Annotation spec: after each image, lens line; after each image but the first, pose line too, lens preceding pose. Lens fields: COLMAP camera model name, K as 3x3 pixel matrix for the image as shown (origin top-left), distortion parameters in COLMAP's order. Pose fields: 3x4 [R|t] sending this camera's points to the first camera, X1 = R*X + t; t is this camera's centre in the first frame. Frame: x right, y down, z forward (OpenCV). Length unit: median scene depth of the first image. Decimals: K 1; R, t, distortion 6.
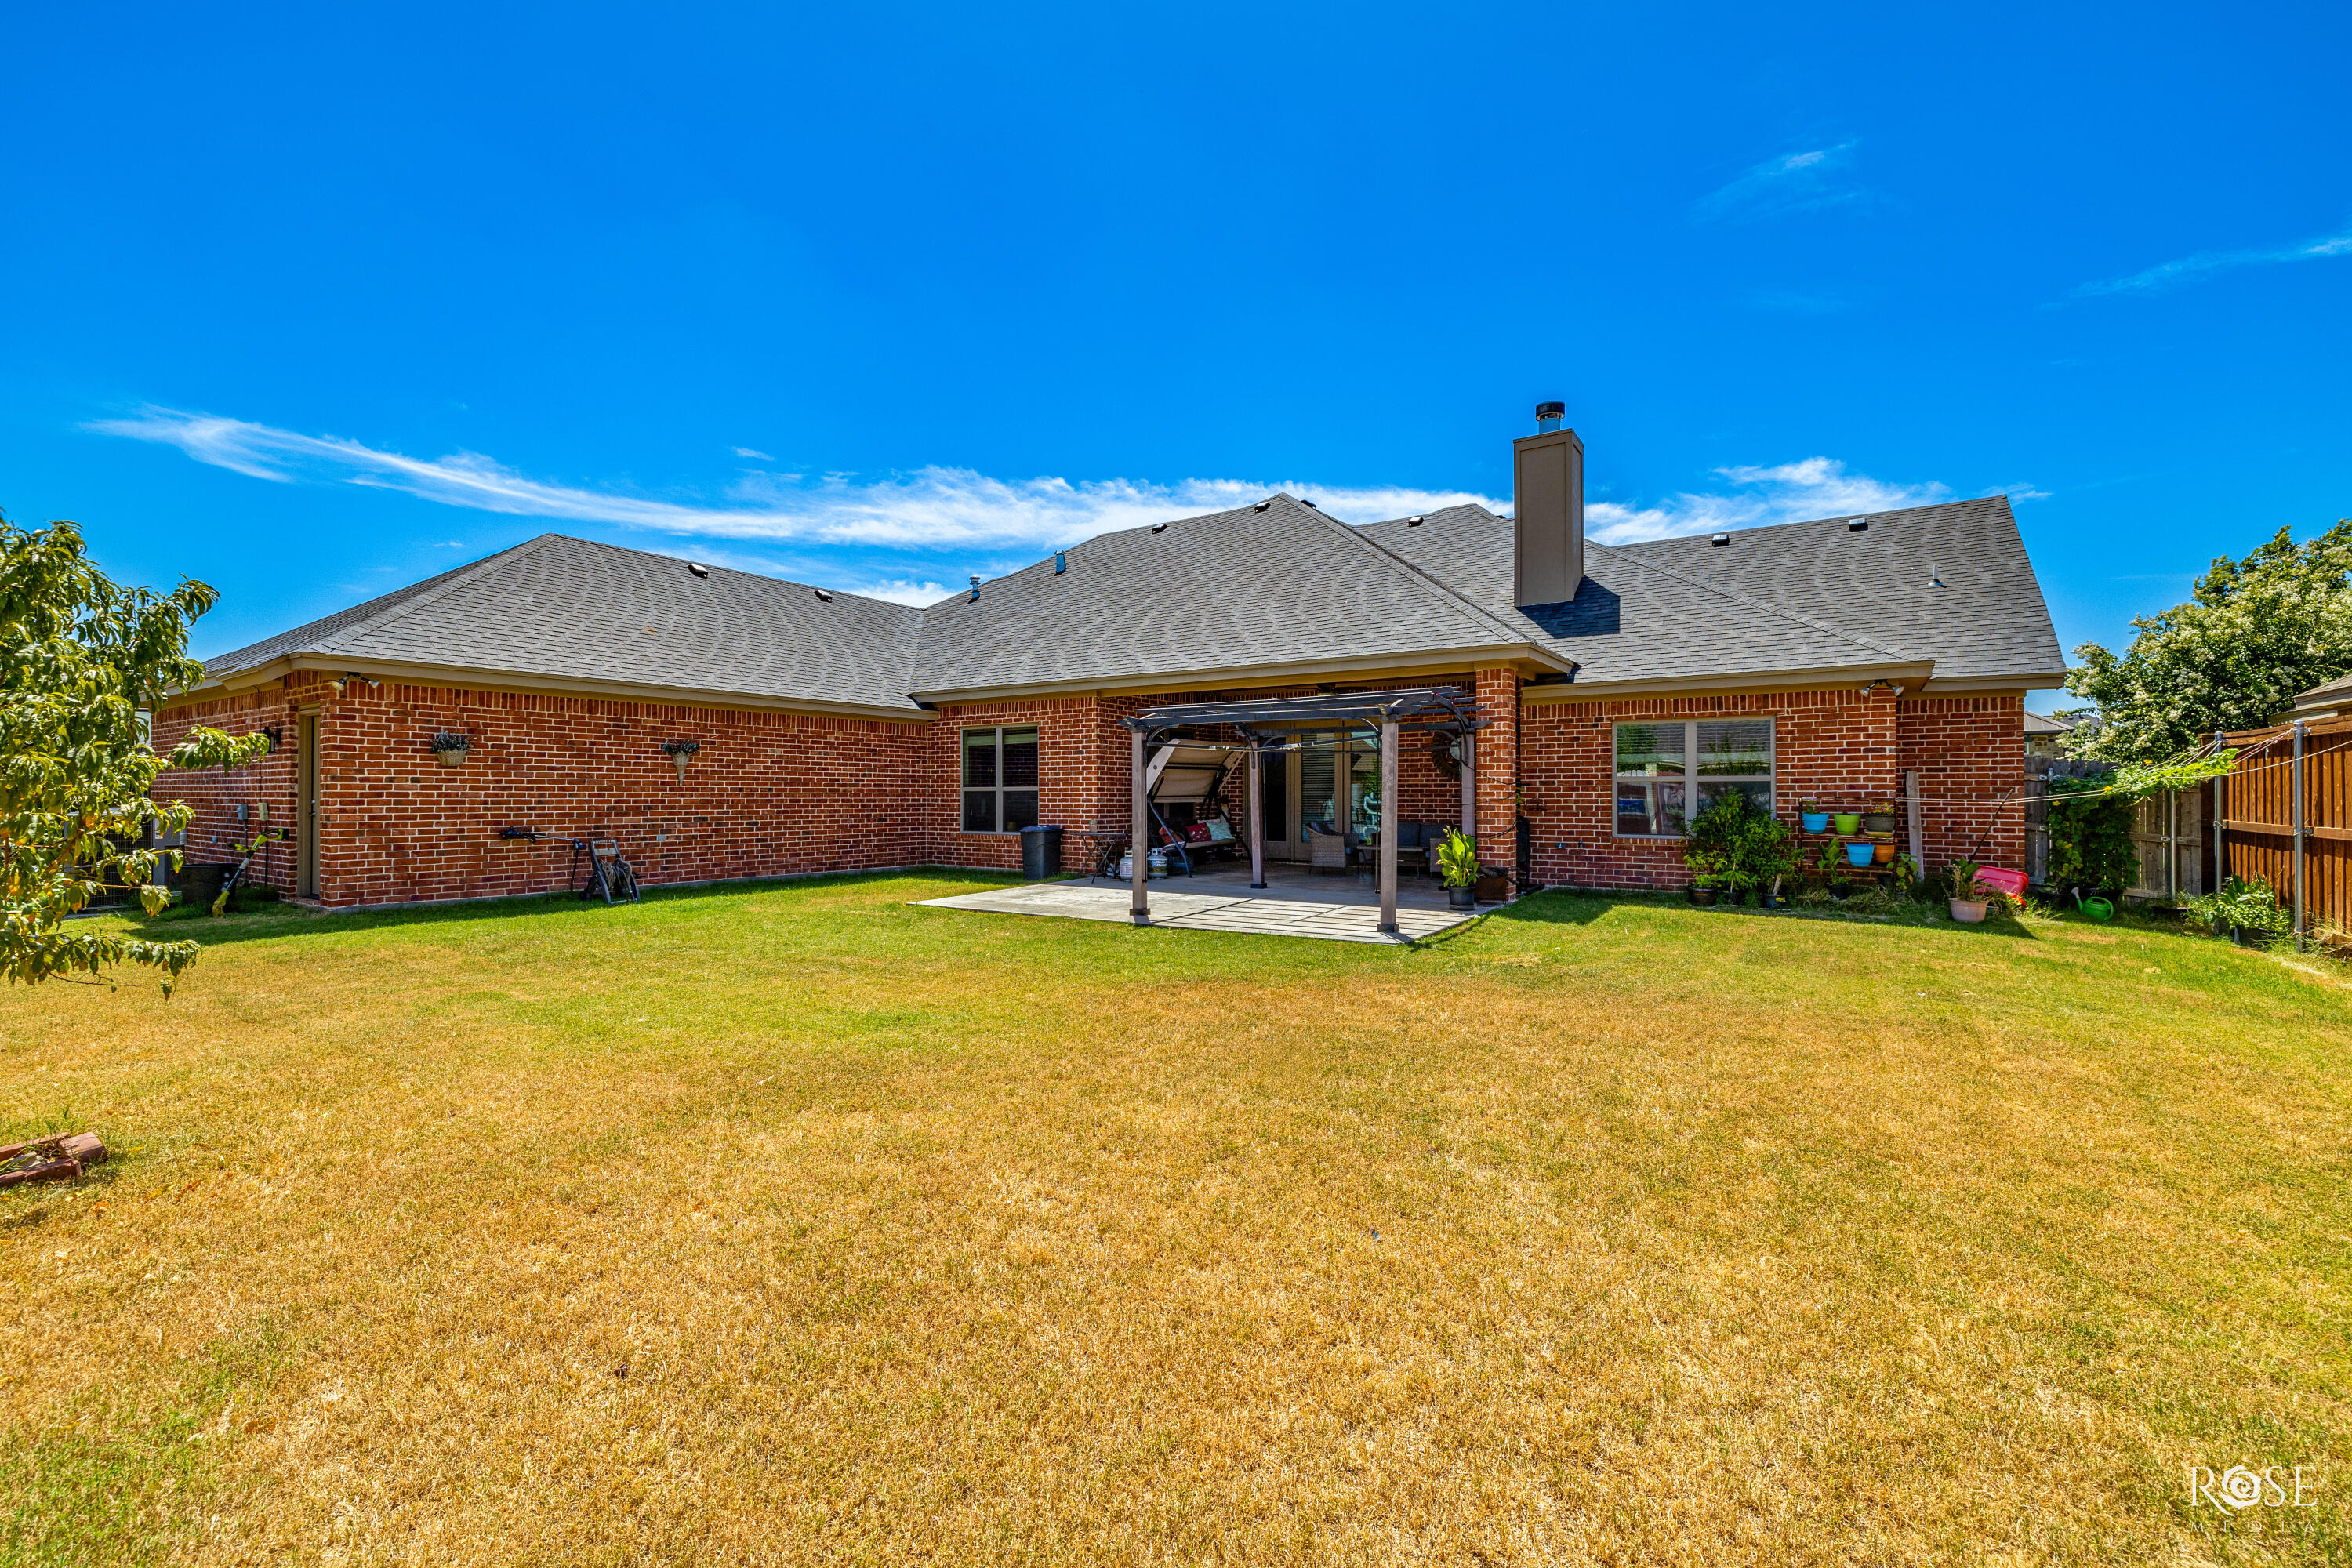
lens RADIAL K [[988.7, 0, 1176.0], [0, 988.7, 784.0], [0, 0, 1]] dist [0.000229, -0.000059]
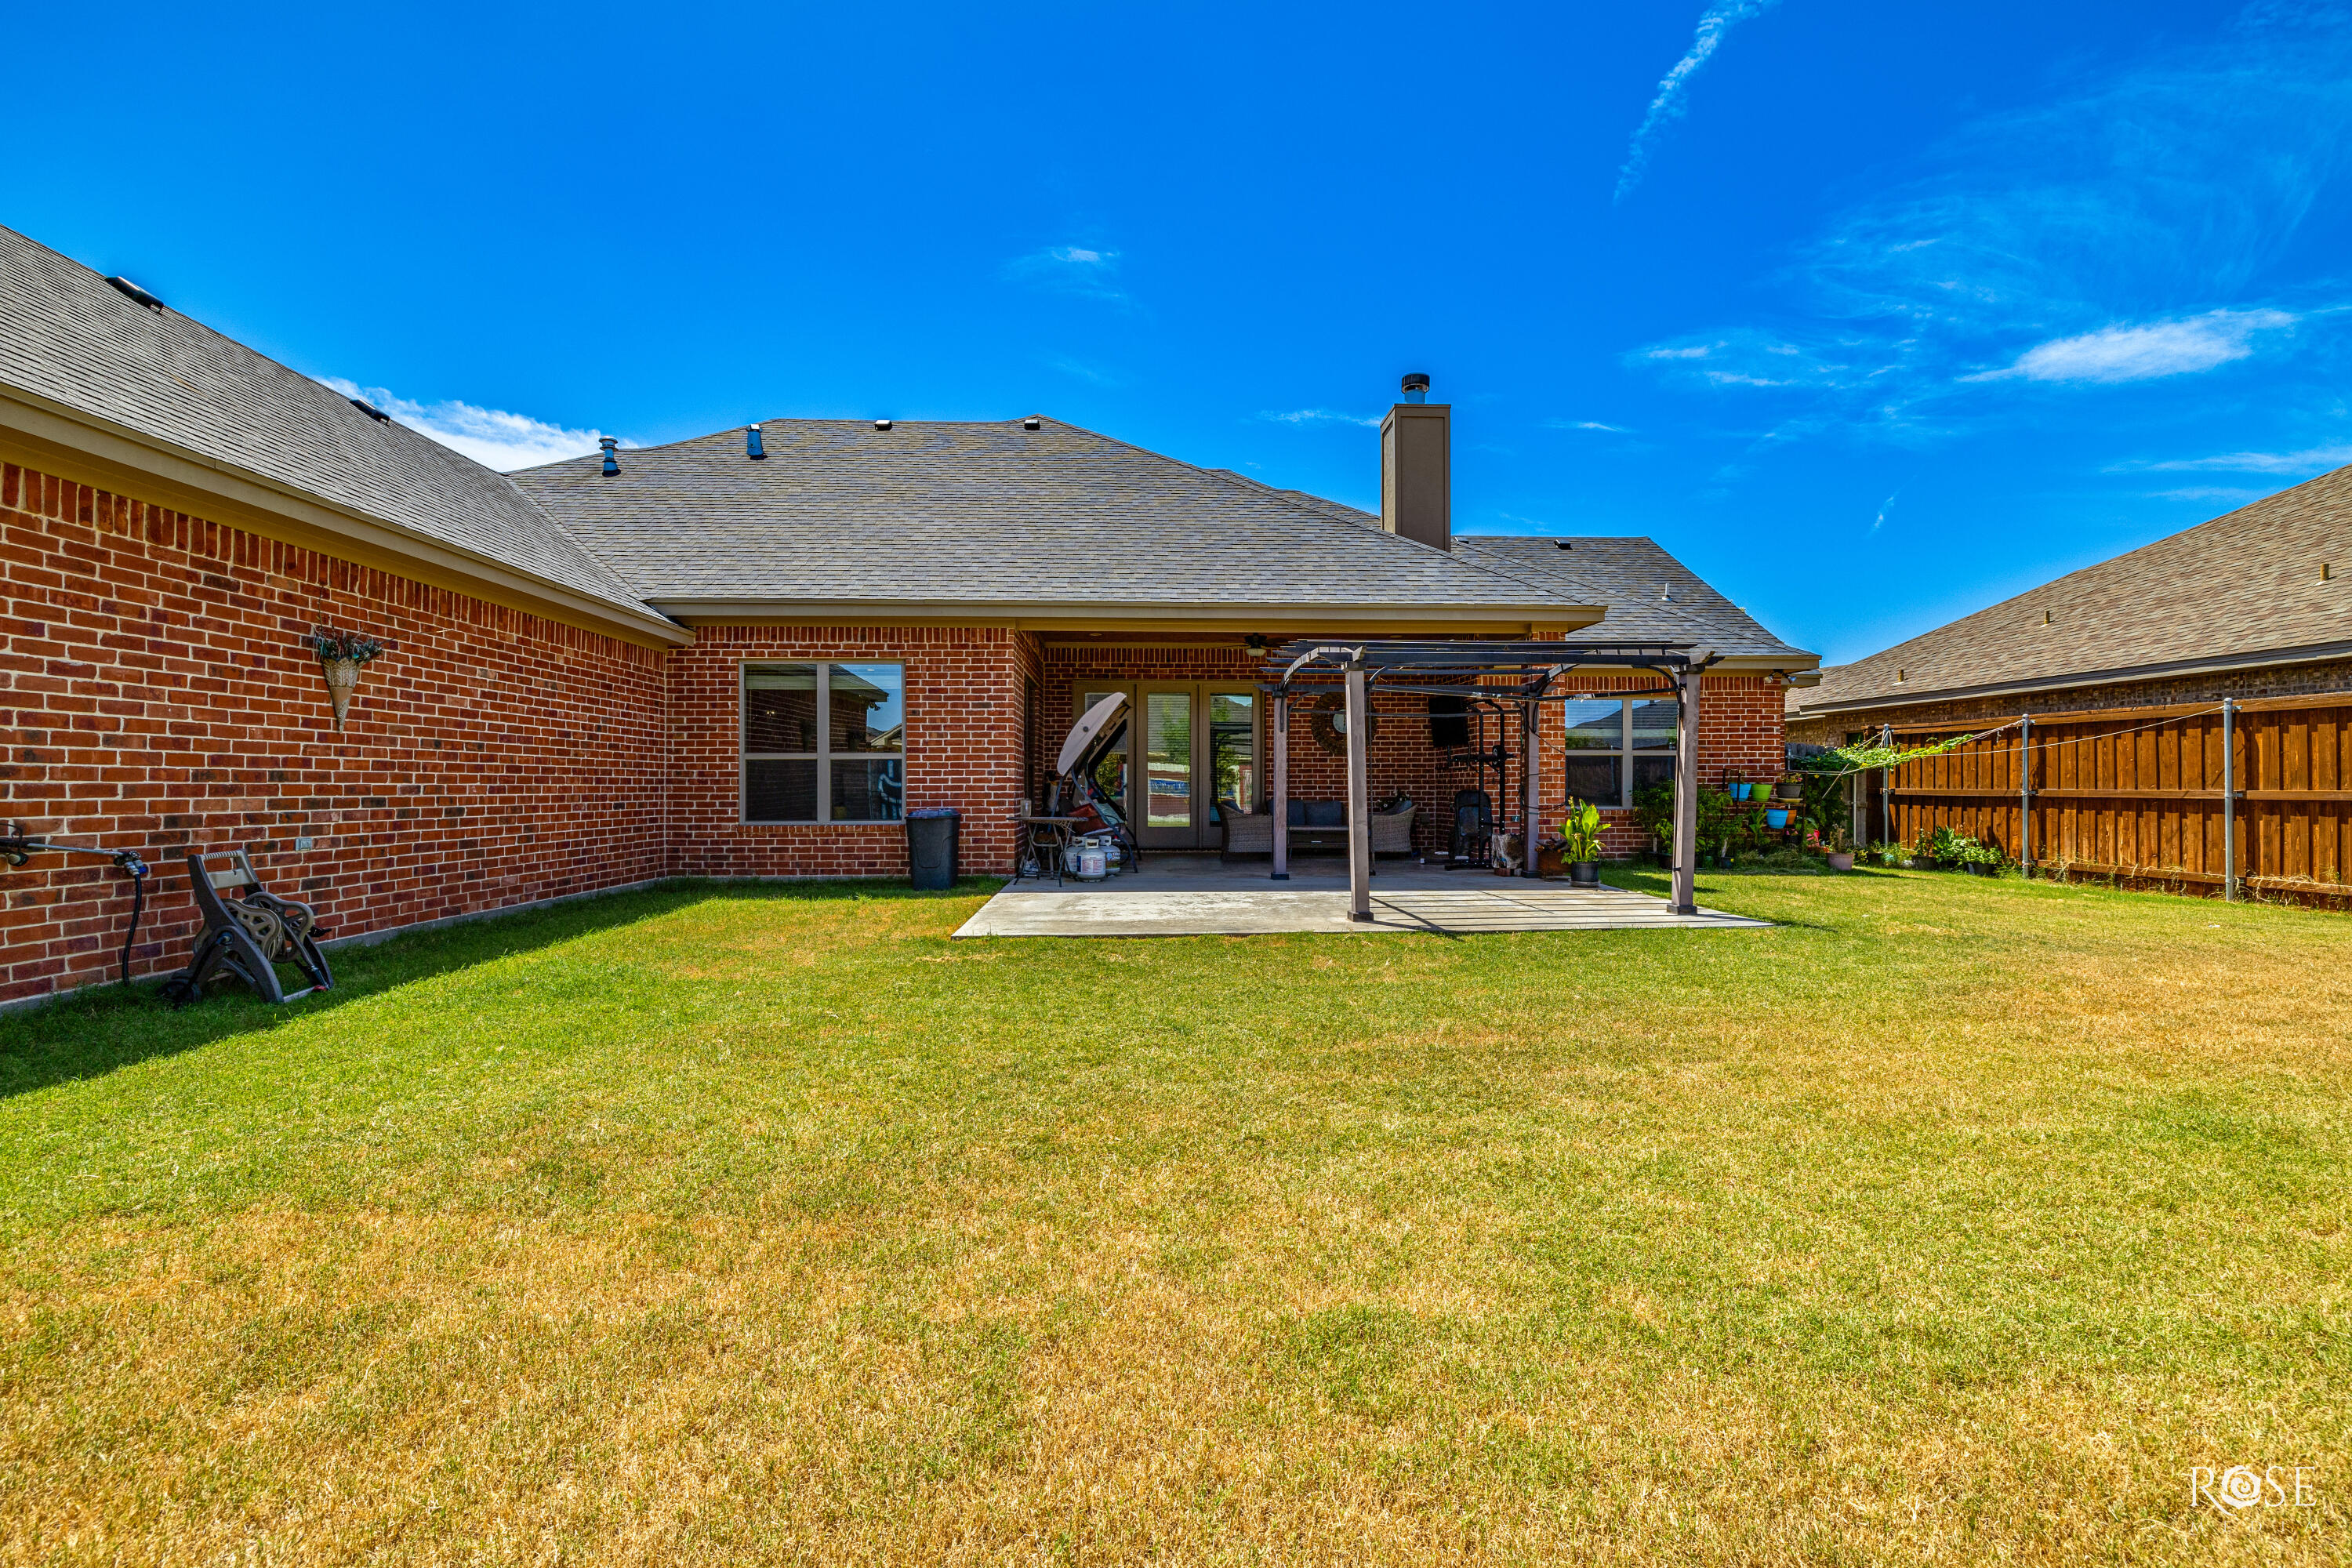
lens RADIAL K [[988.7, 0, 1176.0], [0, 988.7, 784.0], [0, 0, 1]] dist [0.000229, -0.000059]
pose [[0.803890, -0.000044, 0.594778, -0.417271], [-0.004596, 0.999970, 0.006286, 0.020010], [-0.594761, -0.007786, 0.803865, 0.355103]]
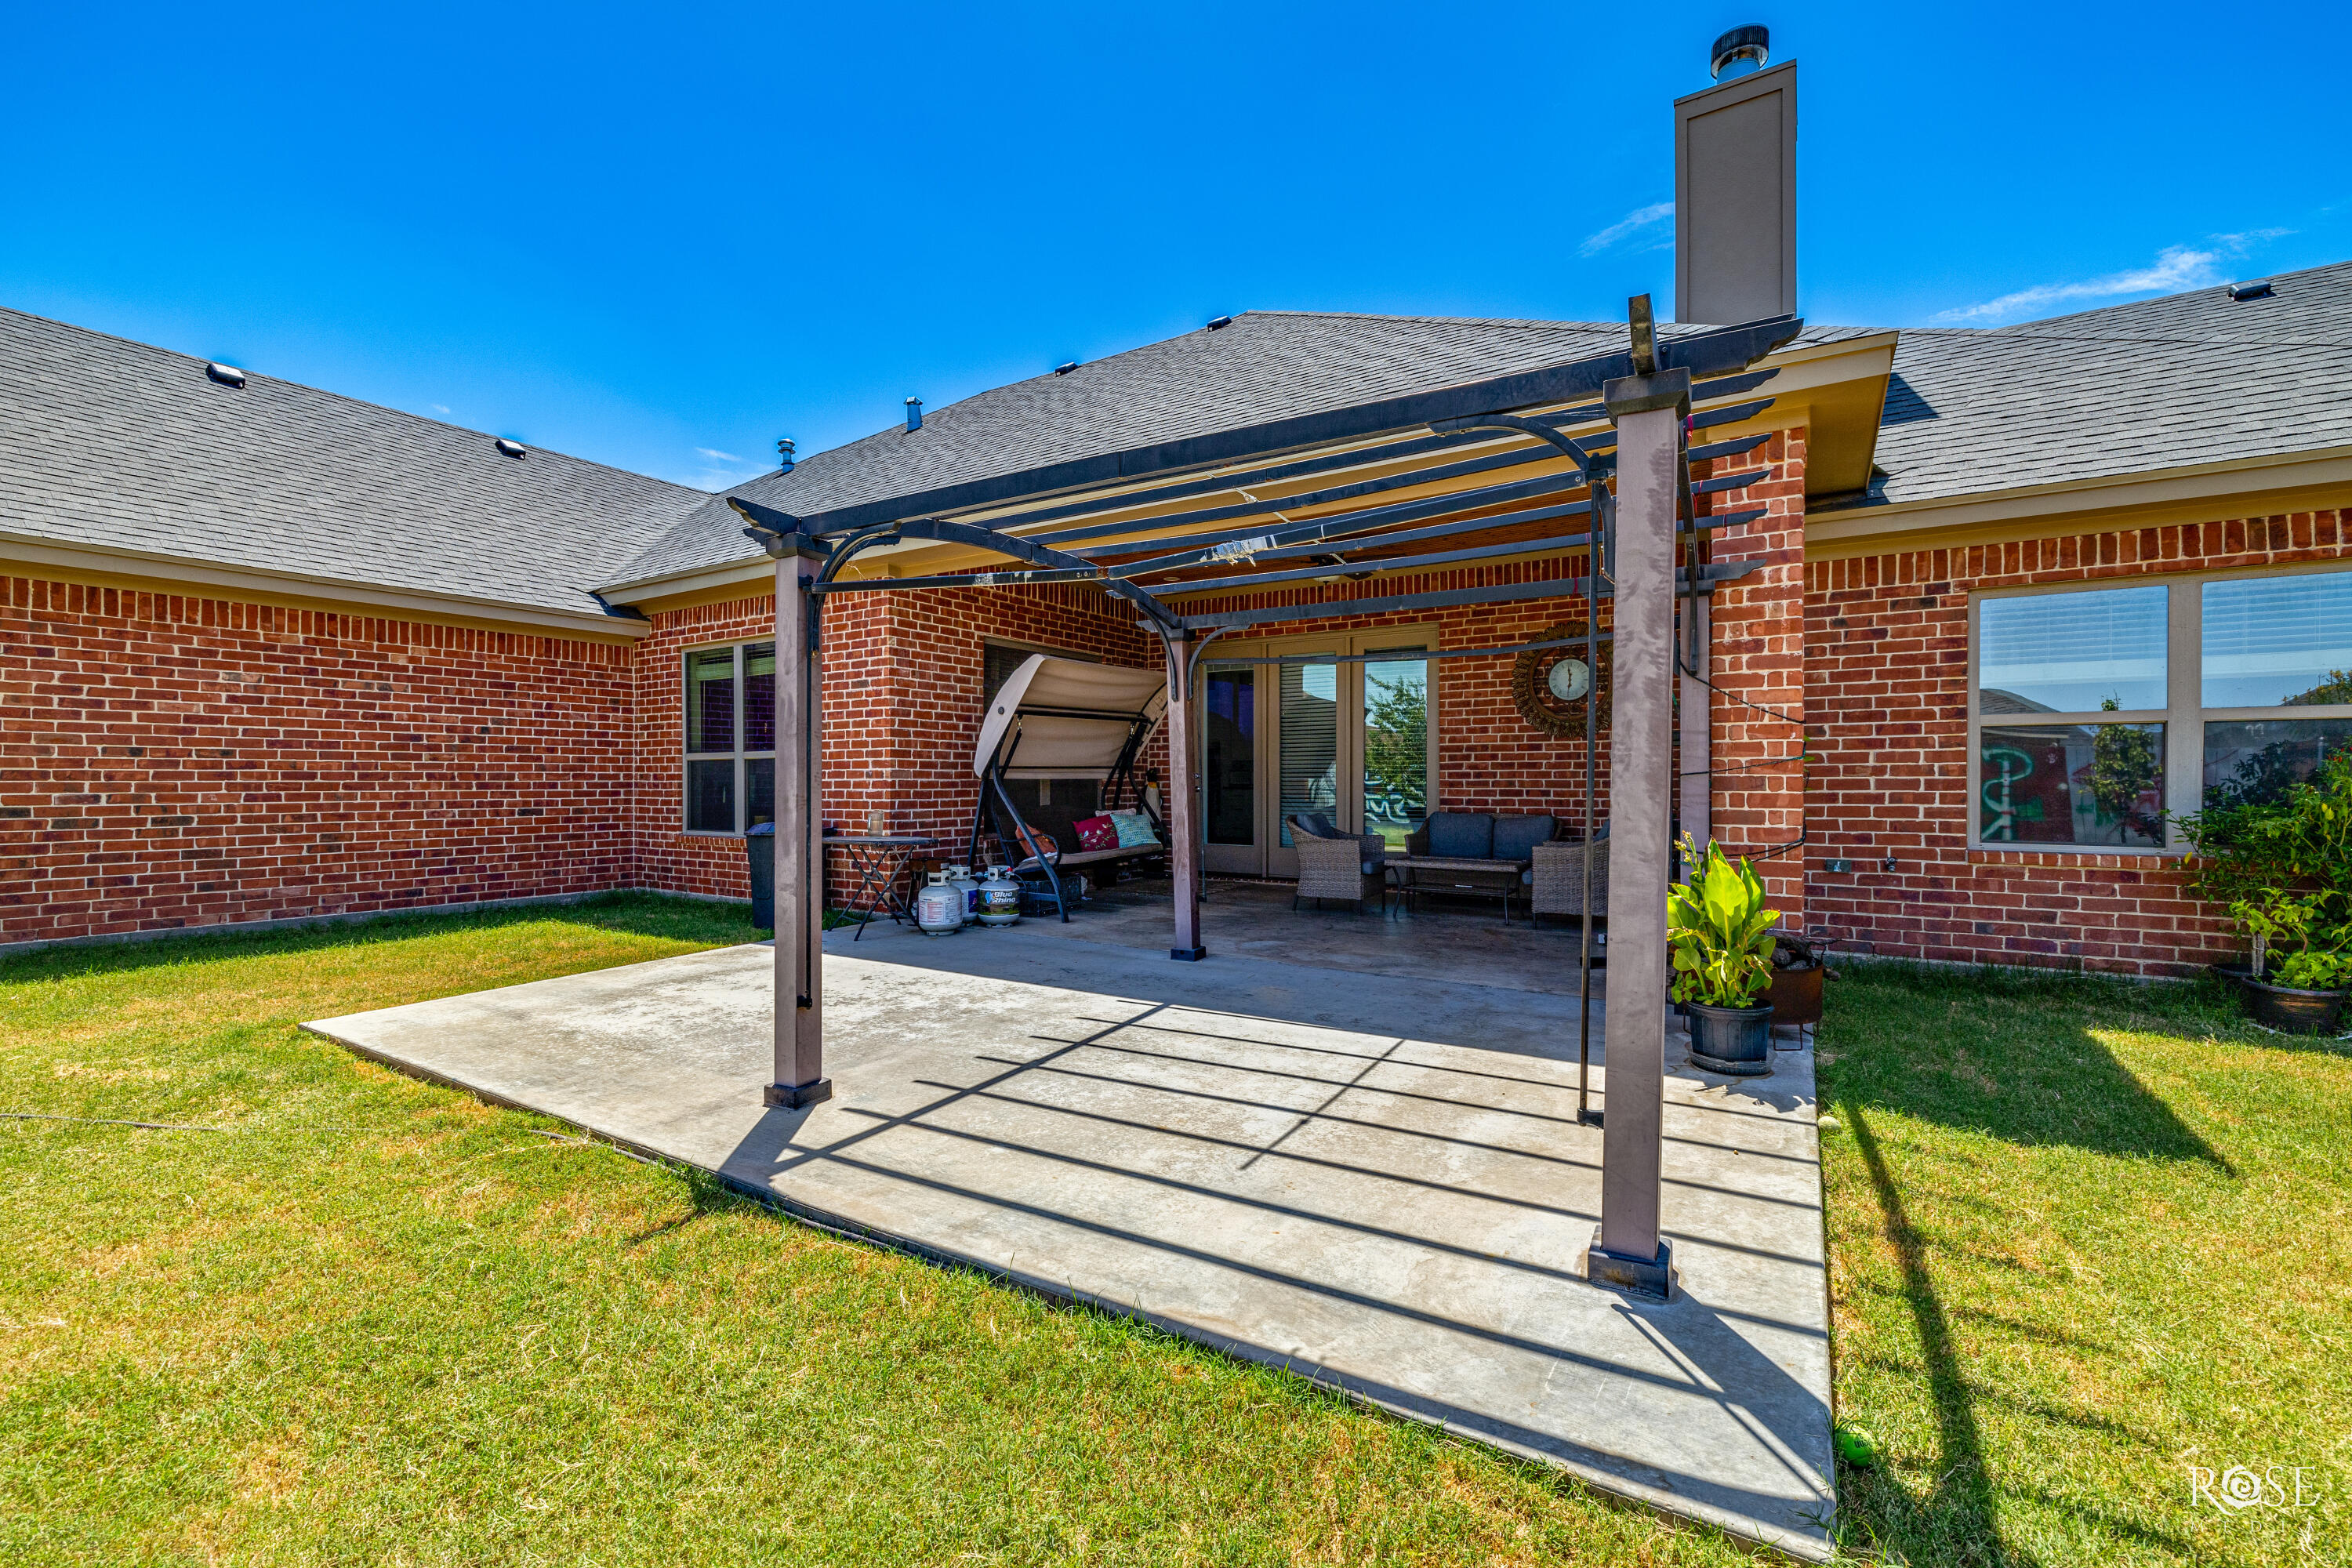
lens RADIAL K [[988.7, 0, 1176.0], [0, 988.7, 784.0], [0, 0, 1]] dist [0.000229, -0.000059]
pose [[0.999816, -0.002009, 0.019066, 0.061862], [0.001736, 0.999896, 0.014351, 0.014670], [-0.019093, -0.014315, 0.999715, 0.477833]]
